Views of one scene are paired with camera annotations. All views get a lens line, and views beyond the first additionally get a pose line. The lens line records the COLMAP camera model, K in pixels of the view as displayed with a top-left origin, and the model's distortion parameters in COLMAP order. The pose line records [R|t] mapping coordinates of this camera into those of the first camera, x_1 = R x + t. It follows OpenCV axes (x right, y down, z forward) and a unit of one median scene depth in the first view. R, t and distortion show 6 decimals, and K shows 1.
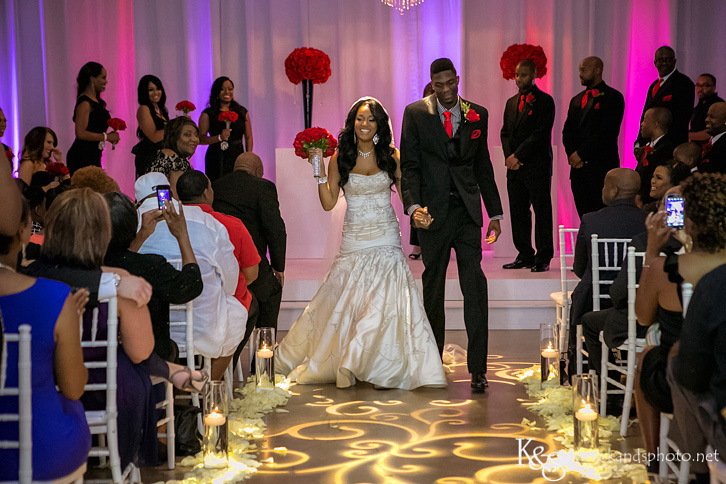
lens RADIAL K [[1463.1, 0, 363.0], [0, 1463.1, 242.0], [0, 0, 1]] dist [0.290793, -0.037030]
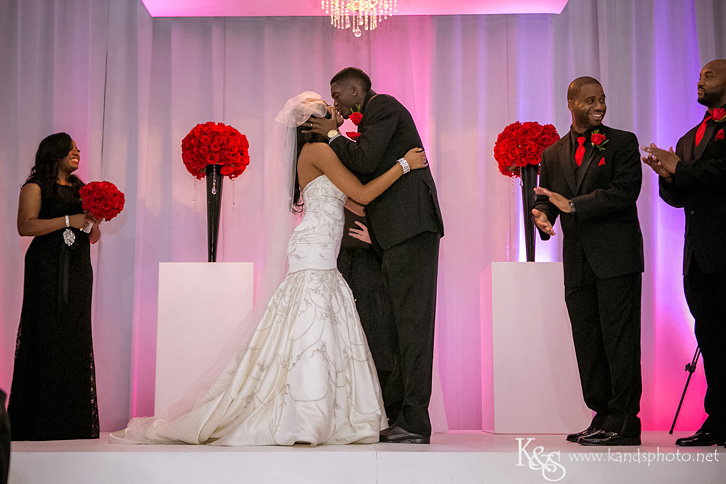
lens RADIAL K [[991.2, 0, 363.4], [0, 991.2, 232.9], [0, 0, 1]] dist [-0.024949, -0.028518]
pose [[0.997512, 0.017107, 0.068388, 0.000395], [-0.002380, 0.977731, -0.209849, 0.015064], [-0.070455, 0.209164, 0.975339, 0.555145]]
